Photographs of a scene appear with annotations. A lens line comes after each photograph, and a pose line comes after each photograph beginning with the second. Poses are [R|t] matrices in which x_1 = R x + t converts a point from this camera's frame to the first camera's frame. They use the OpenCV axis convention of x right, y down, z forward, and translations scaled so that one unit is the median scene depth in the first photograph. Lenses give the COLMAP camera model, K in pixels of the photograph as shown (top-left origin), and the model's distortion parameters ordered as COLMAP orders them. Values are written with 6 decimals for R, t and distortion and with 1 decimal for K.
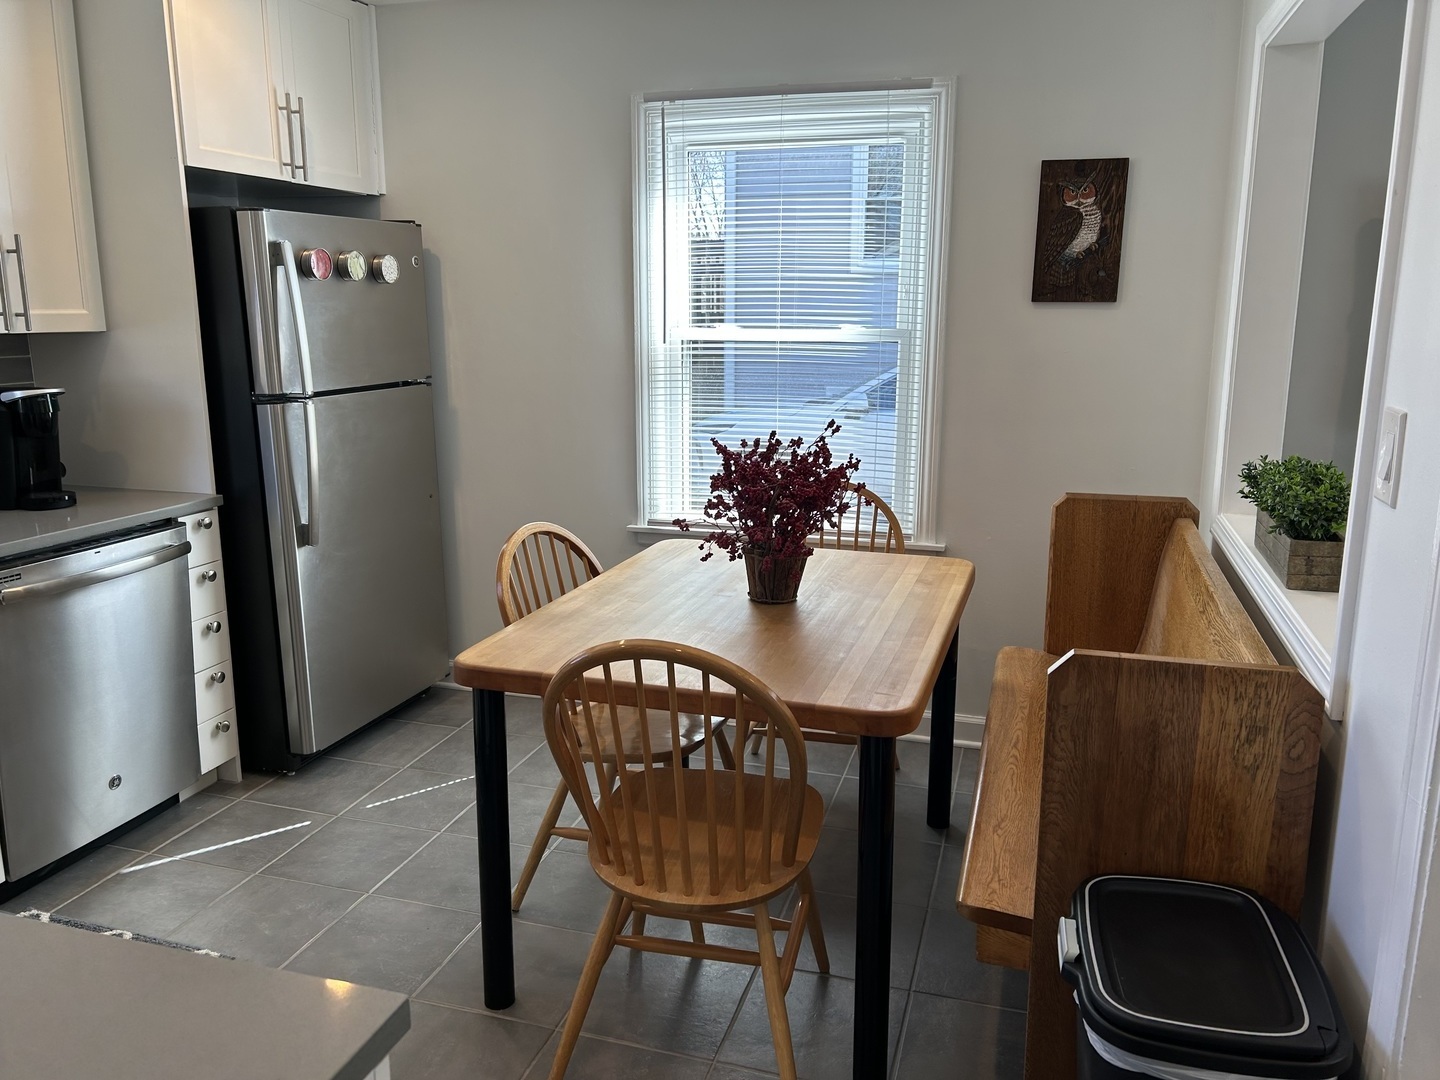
lens RADIAL K [[1091.0, 0, 723.4], [0, 1091.0, 522.0], [0, 0, 1]] dist [0.060870, -0.063608]
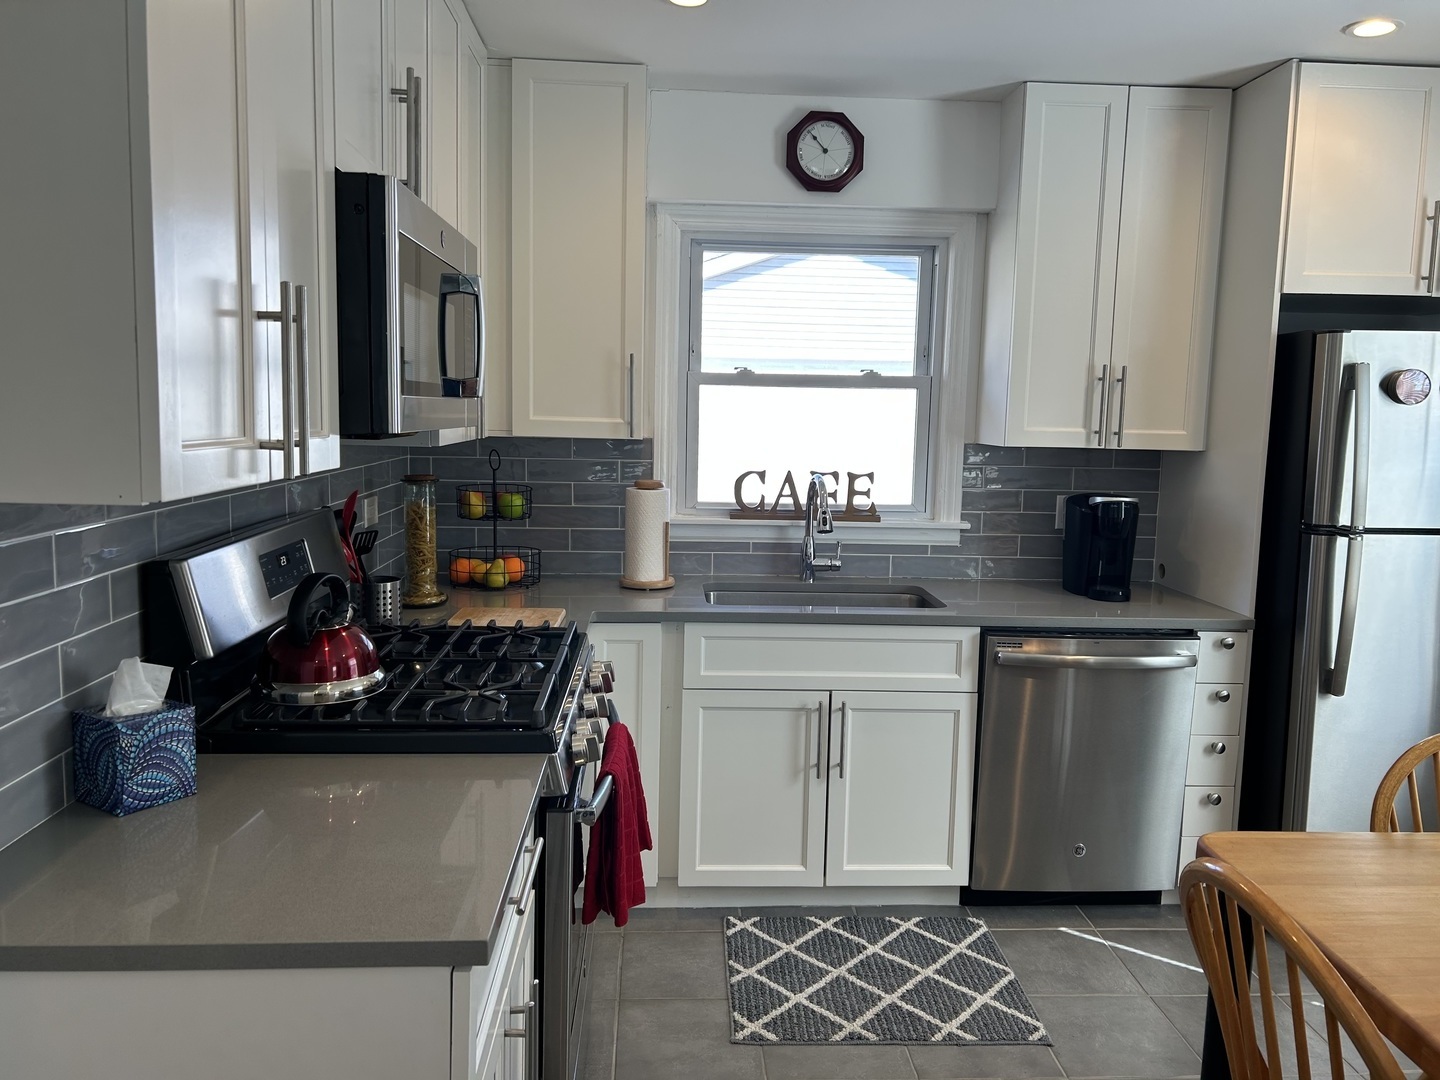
lens RADIAL K [[1091.0, 0, 735.6], [0, 1091.0, 523.4], [0, 0, 1]] dist [0.060870, -0.063608]
pose [[0.347684, 0.109180, -0.931233, 0.288457], [-0.204891, 0.978040, 0.038170, -0.050744], [0.914951, 0.177530, 0.362419, 0.206137]]
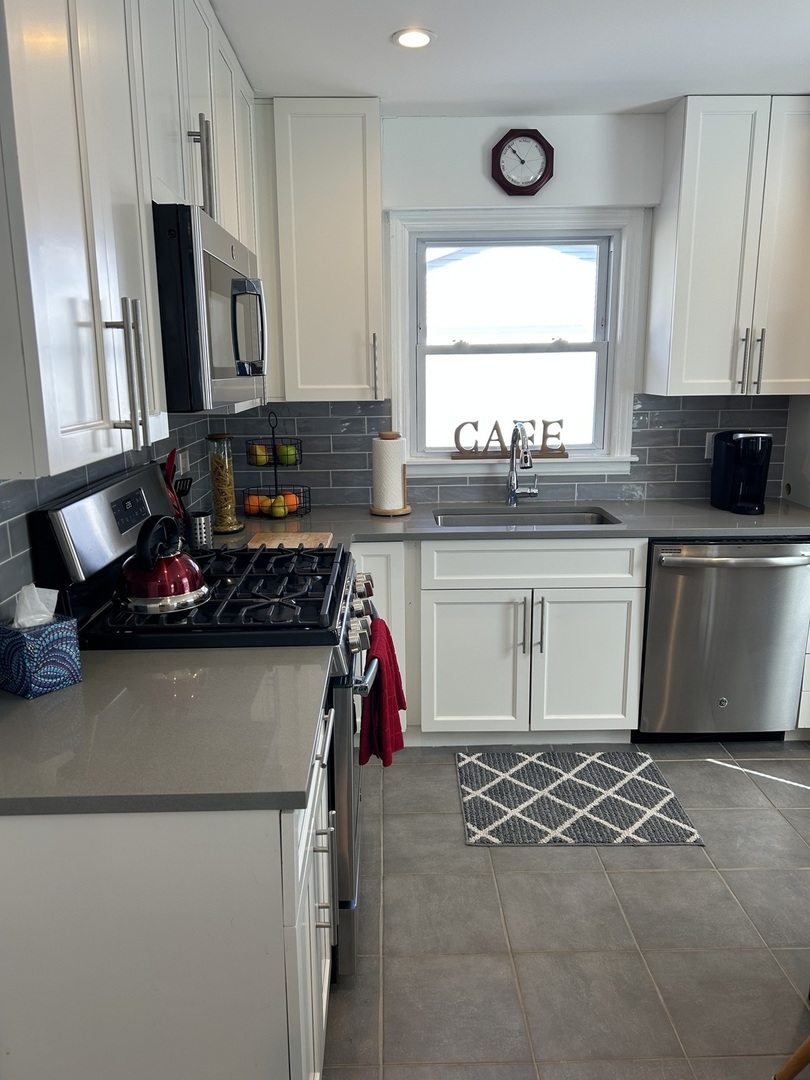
lens RADIAL K [[818.3, 0, 400.5], [0, 818.3, 539.9], [0, 0, 1]] dist [0.060870, -0.063608]
pose [[0.303426, 0.197767, -0.932106, 0.270345], [-0.174879, 0.973166, 0.149551, -0.058328], [0.936670, 0.117628, 0.329869, 0.191226]]
